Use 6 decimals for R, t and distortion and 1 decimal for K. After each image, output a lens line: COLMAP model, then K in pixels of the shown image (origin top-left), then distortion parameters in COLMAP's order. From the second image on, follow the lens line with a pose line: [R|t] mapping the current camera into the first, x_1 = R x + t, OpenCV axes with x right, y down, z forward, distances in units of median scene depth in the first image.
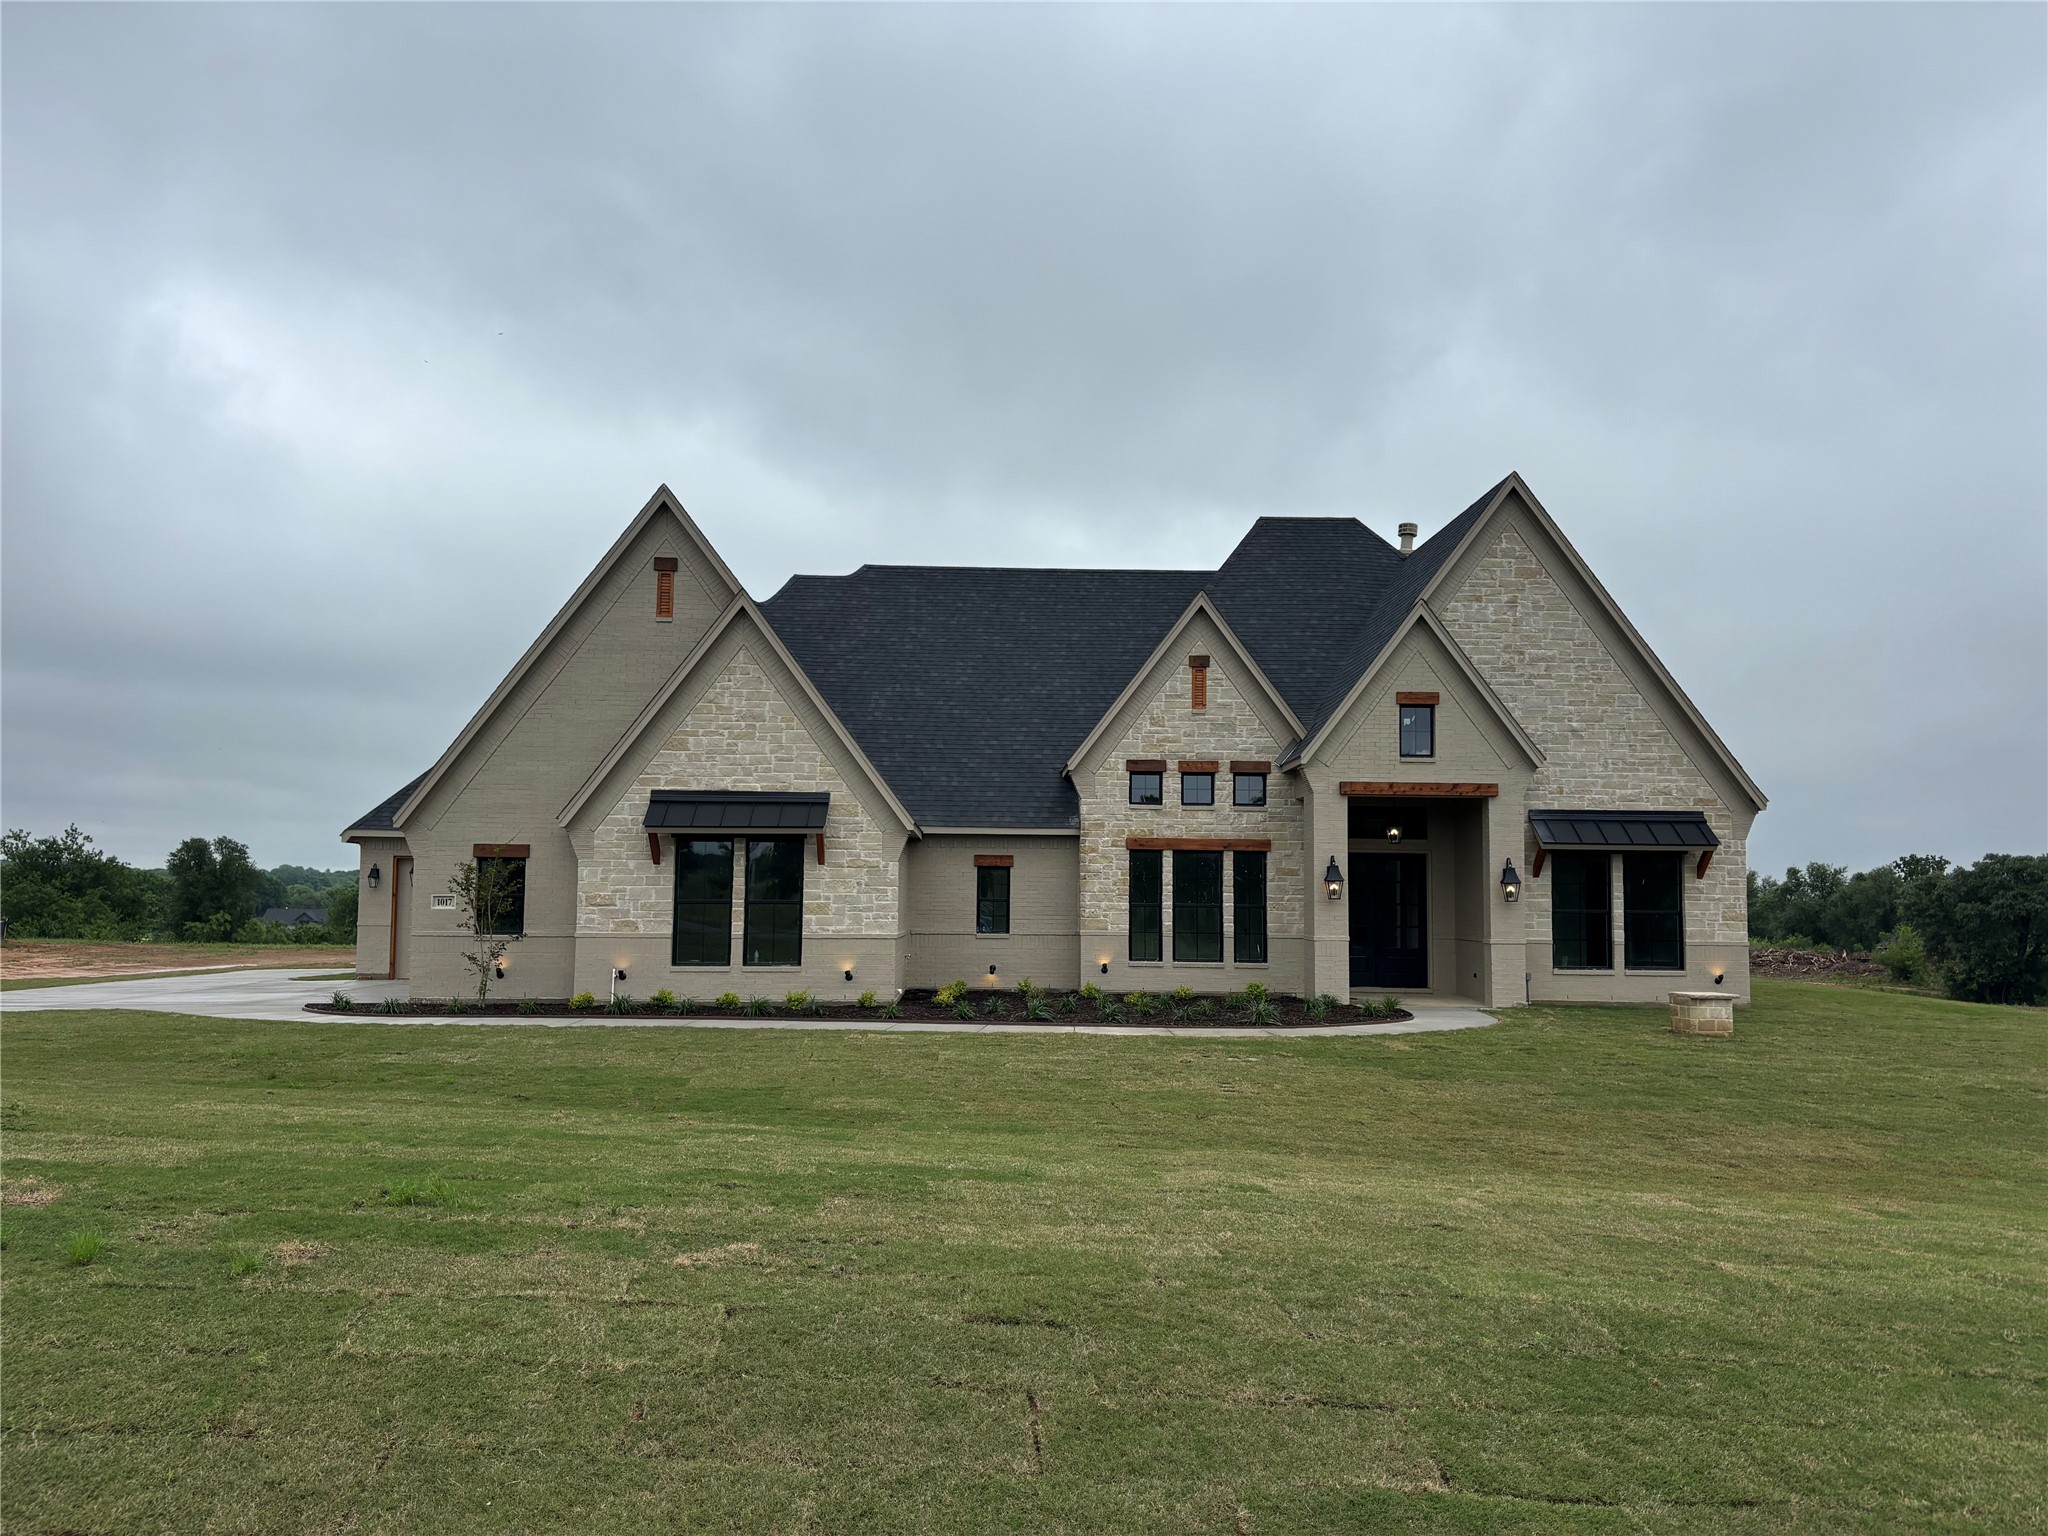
lens RADIAL K [[1548.4, 0, 1021.7], [0, 1548.4, 763.7], [0, 0, 1]] dist [0.089727, -0.006181]
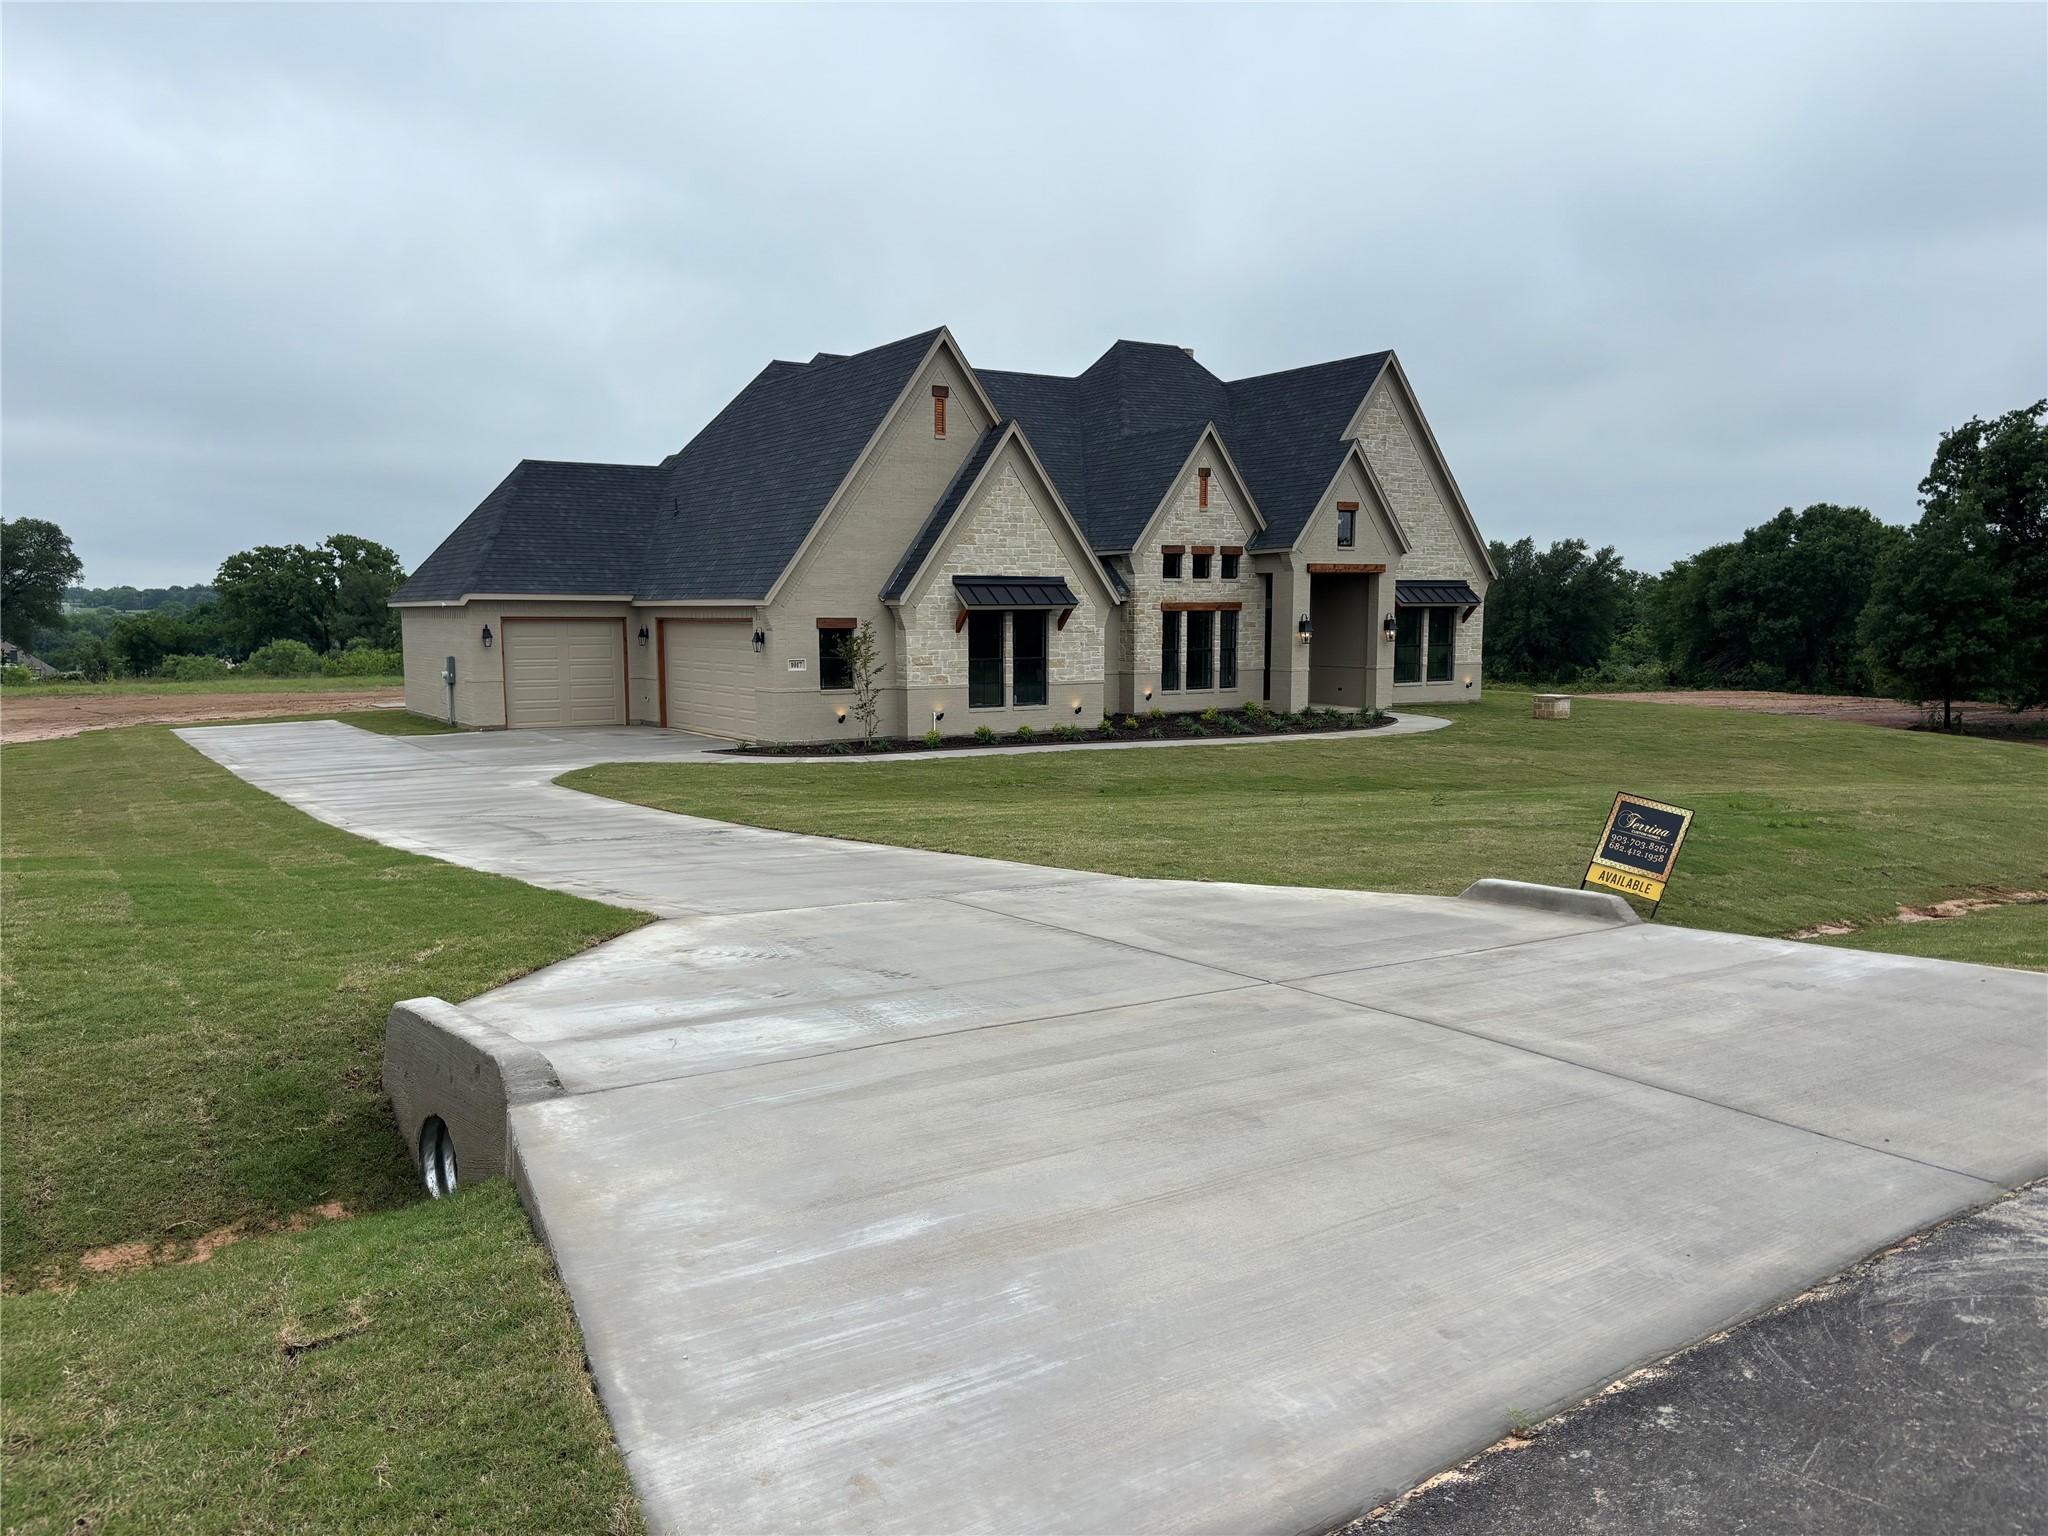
lens RADIAL K [[1548.4, 0, 1025.8], [0, 1548.4, 771.4], [0, 0, 1]] dist [0.089727, -0.006181]
pose [[0.860865, -0.065982, 0.504537, -0.772407], [-0.031431, 0.982768, 0.182154, -0.054451], [-0.507861, -0.172668, 0.843957, -0.136759]]
